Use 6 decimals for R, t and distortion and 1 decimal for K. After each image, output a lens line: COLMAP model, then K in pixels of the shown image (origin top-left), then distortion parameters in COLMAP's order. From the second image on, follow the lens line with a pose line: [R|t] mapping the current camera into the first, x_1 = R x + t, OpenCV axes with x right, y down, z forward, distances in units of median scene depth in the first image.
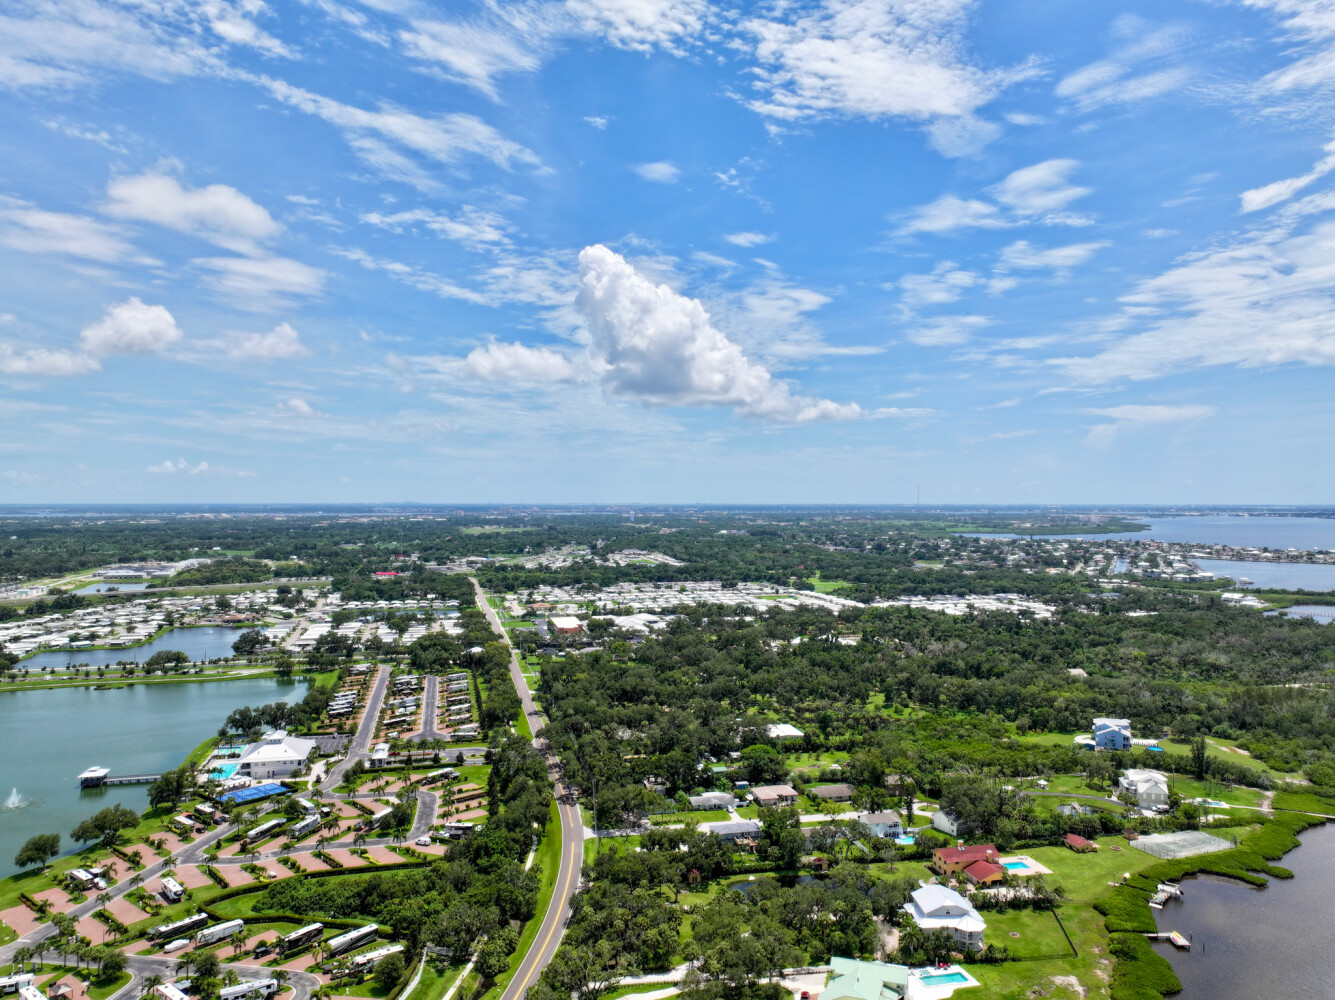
lens RADIAL K [[943.0, 0, 667.5], [0, 943.0, 500.0], [0, 0, 1]] dist [0.010248, 0.001780]
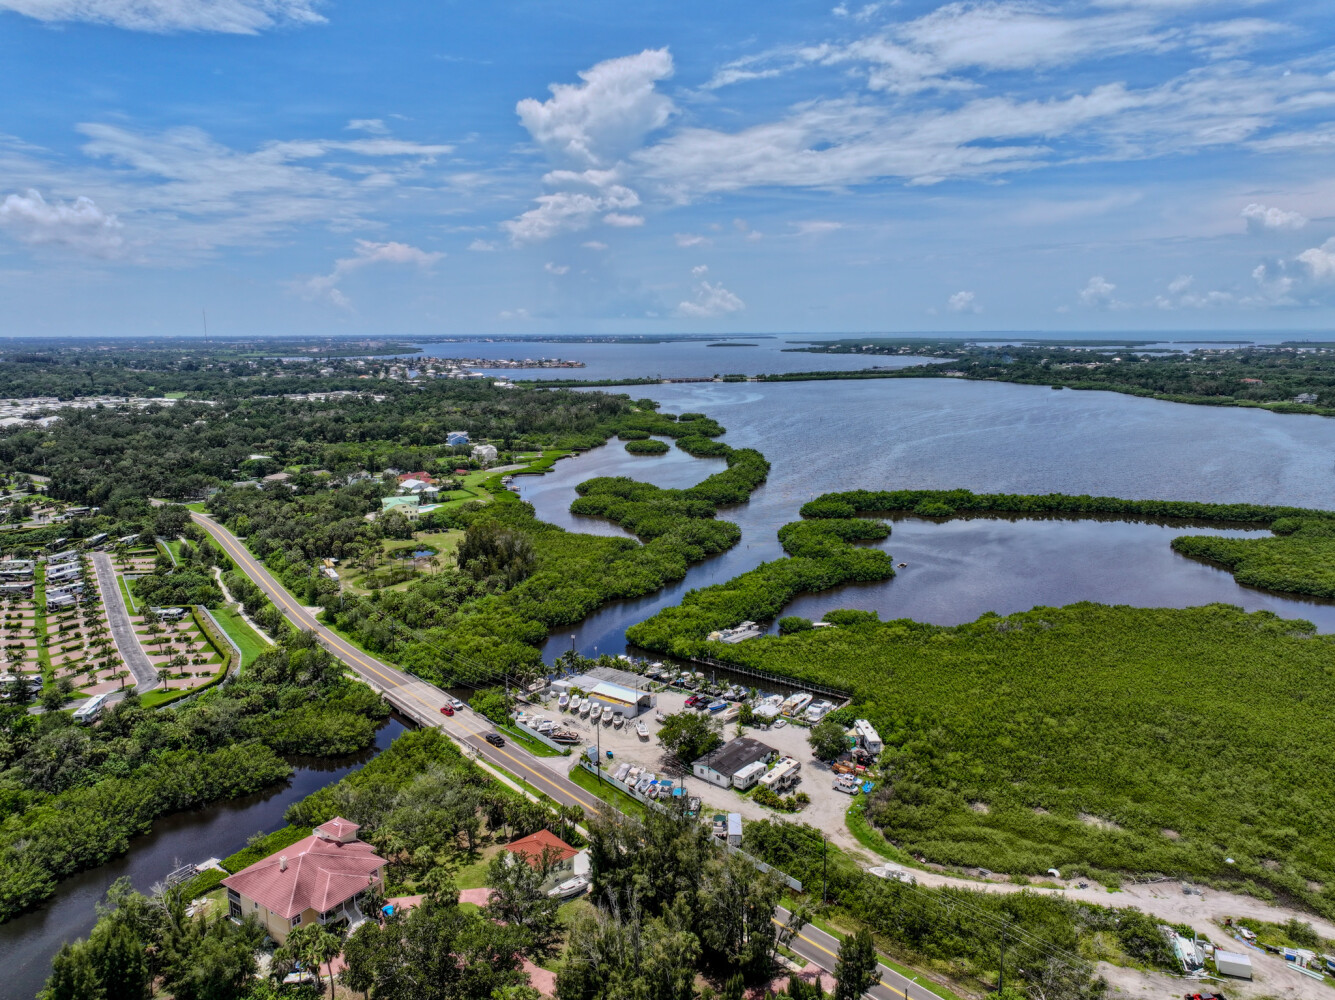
lens RADIAL K [[943.0, 0, 667.5], [0, 943.0, 500.0], [0, 0, 1]] dist [0.010248, 0.001780]
pose [[0.741691, -0.122084, 0.659538, -0.356735], [0.005328, 0.984337, 0.176214, 0.057899], [-0.670721, -0.127183, 0.730725, -0.463120]]
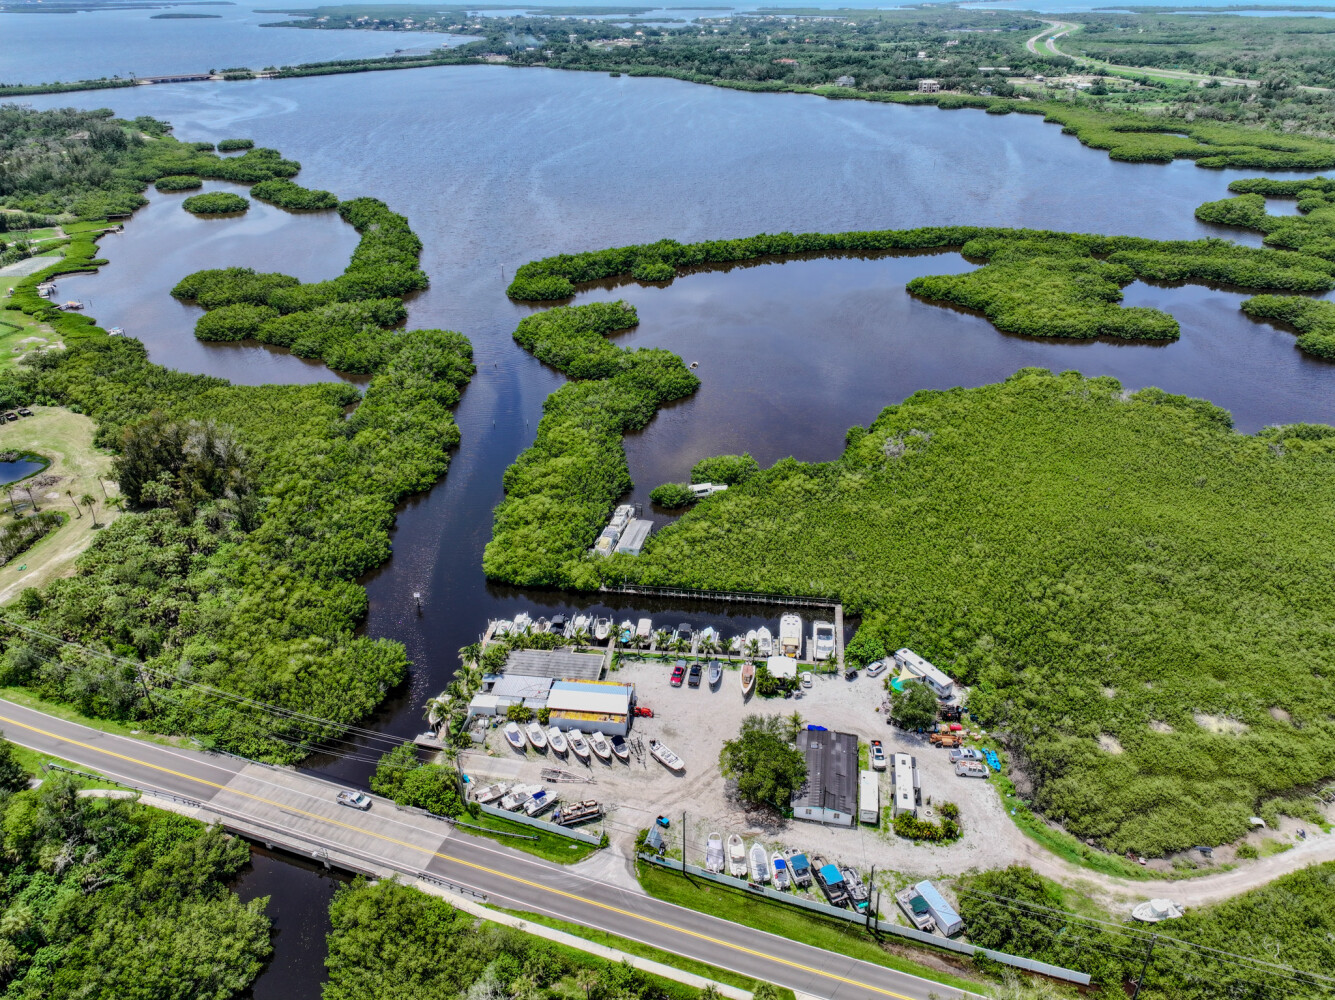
lens RADIAL K [[943.0, 0, 667.5], [0, 943.0, 500.0], [0, 0, 1]] dist [0.010248, 0.001780]
pose [[0.319373, -0.454175, 0.831701, -0.305997], [0.008467, 0.878998, 0.476751, 0.013501], [-0.947591, -0.145220, 0.284574, -0.204133]]
